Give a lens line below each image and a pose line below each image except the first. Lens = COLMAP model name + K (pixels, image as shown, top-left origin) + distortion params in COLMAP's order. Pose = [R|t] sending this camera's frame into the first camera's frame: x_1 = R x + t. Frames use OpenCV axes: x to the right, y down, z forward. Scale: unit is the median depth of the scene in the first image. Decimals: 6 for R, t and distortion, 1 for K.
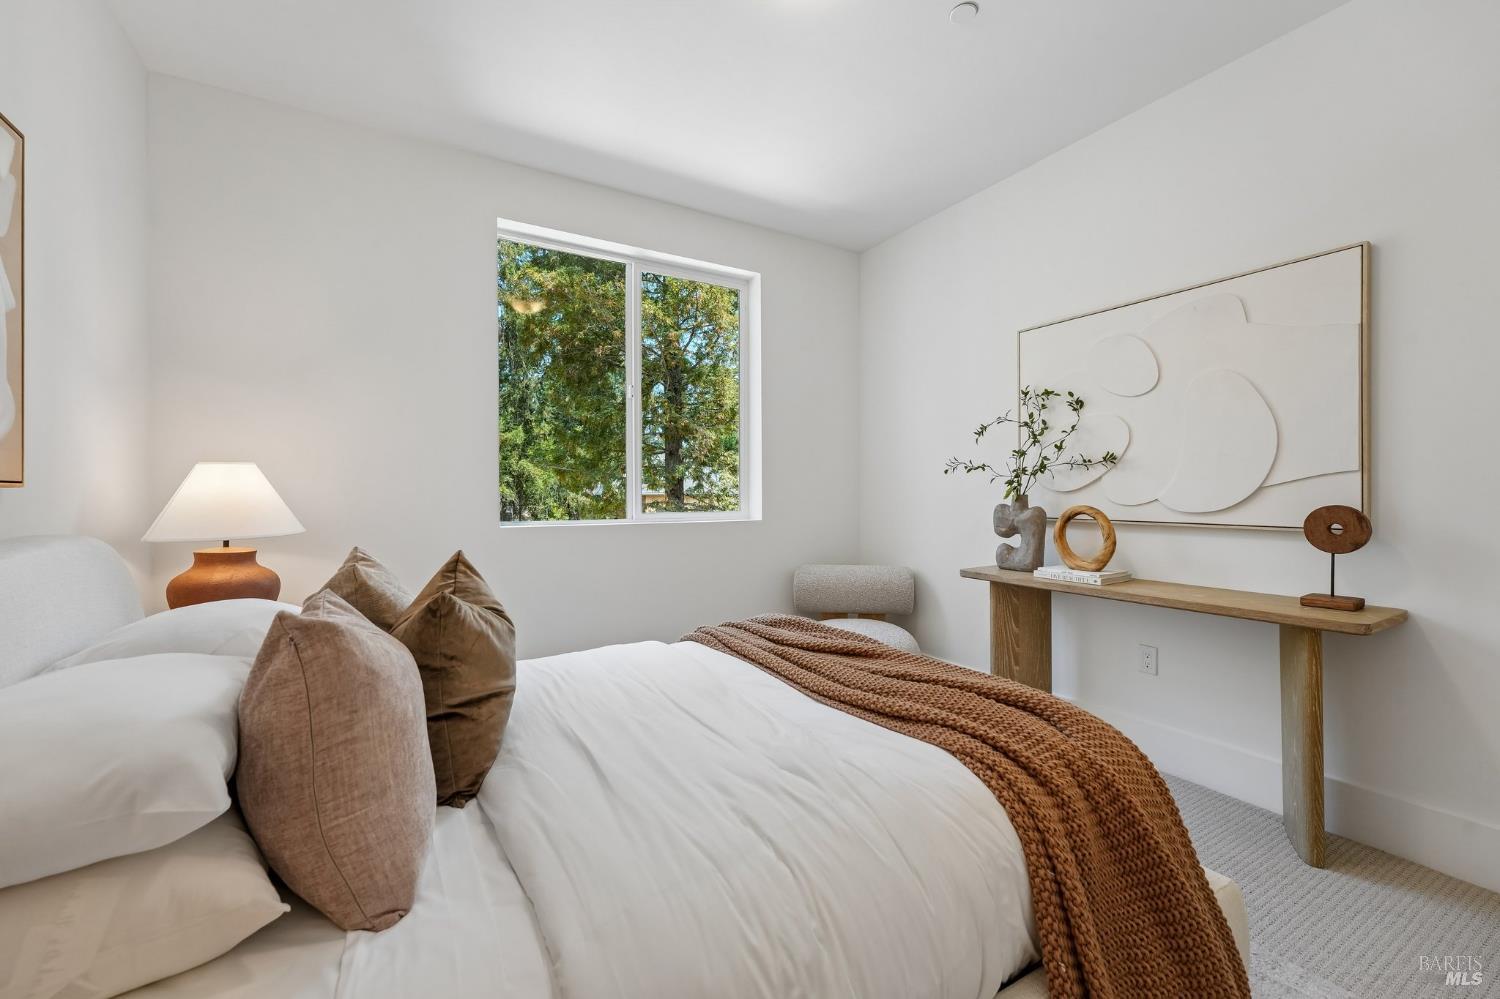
lens RADIAL K [[605.6, 0, 740.7], [0, 605.6, 500.2], [0, 0, 1]] dist [-0.001973, -0.000158]
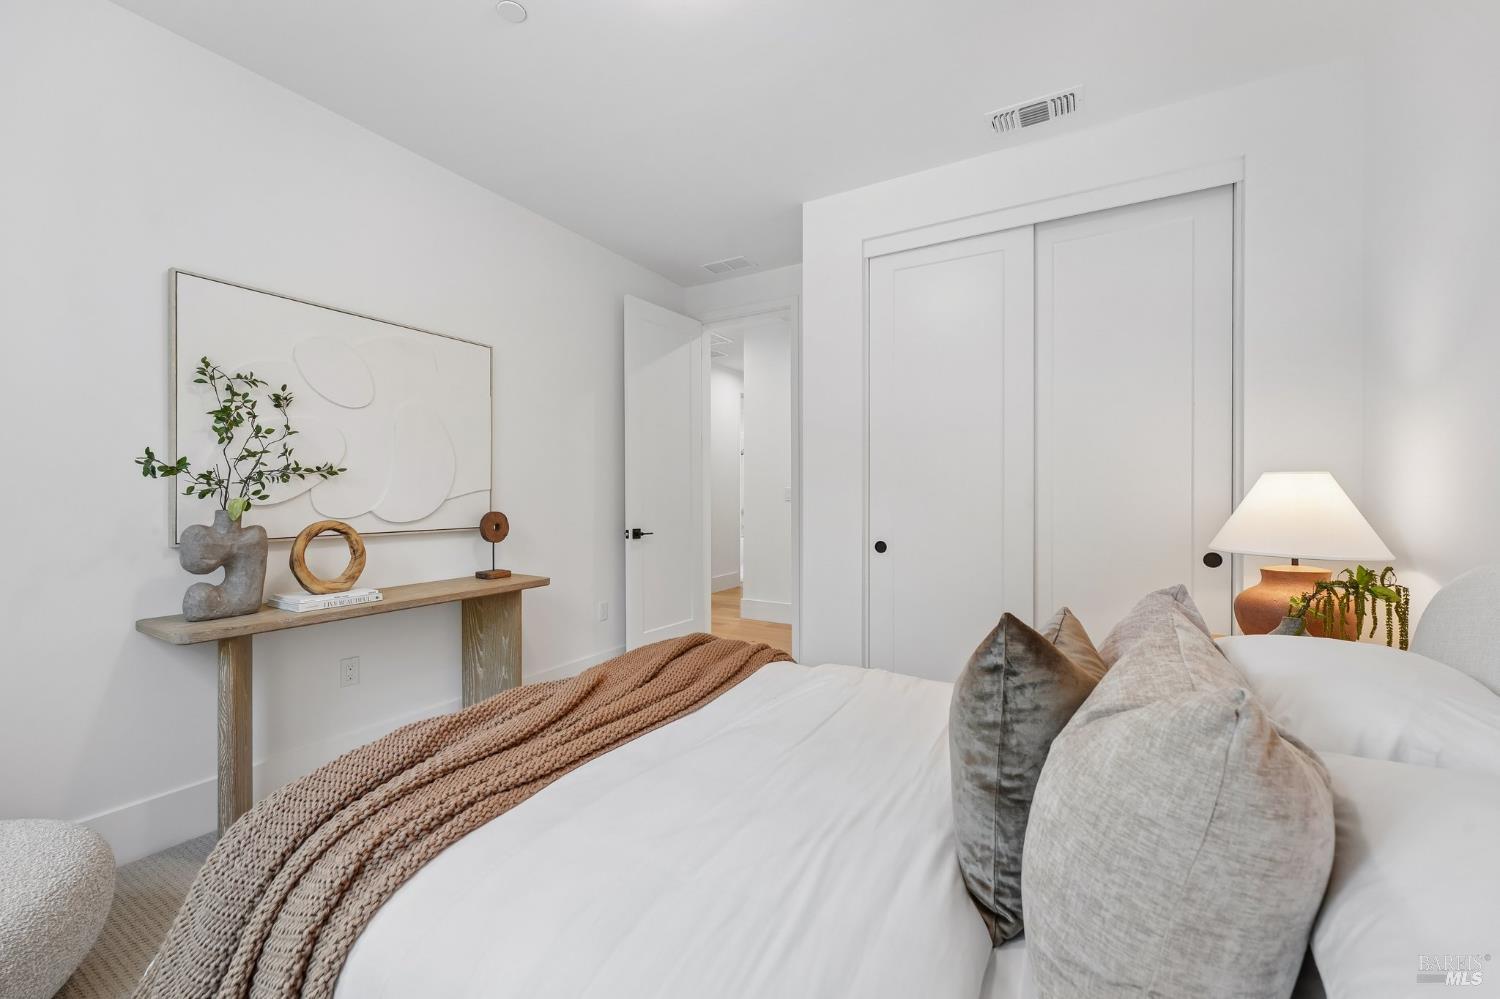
lens RADIAL K [[605.6, 0, 740.7], [0, 605.6, 500.2], [0, 0, 1]] dist [-0.001973, -0.000158]
pose [[-0.497663, 0.000097, 0.867370, -0.626699], [0.012873, 0.999891, 0.007274, -0.024081], [-0.867275, 0.014785, -0.497610, 1.131941]]
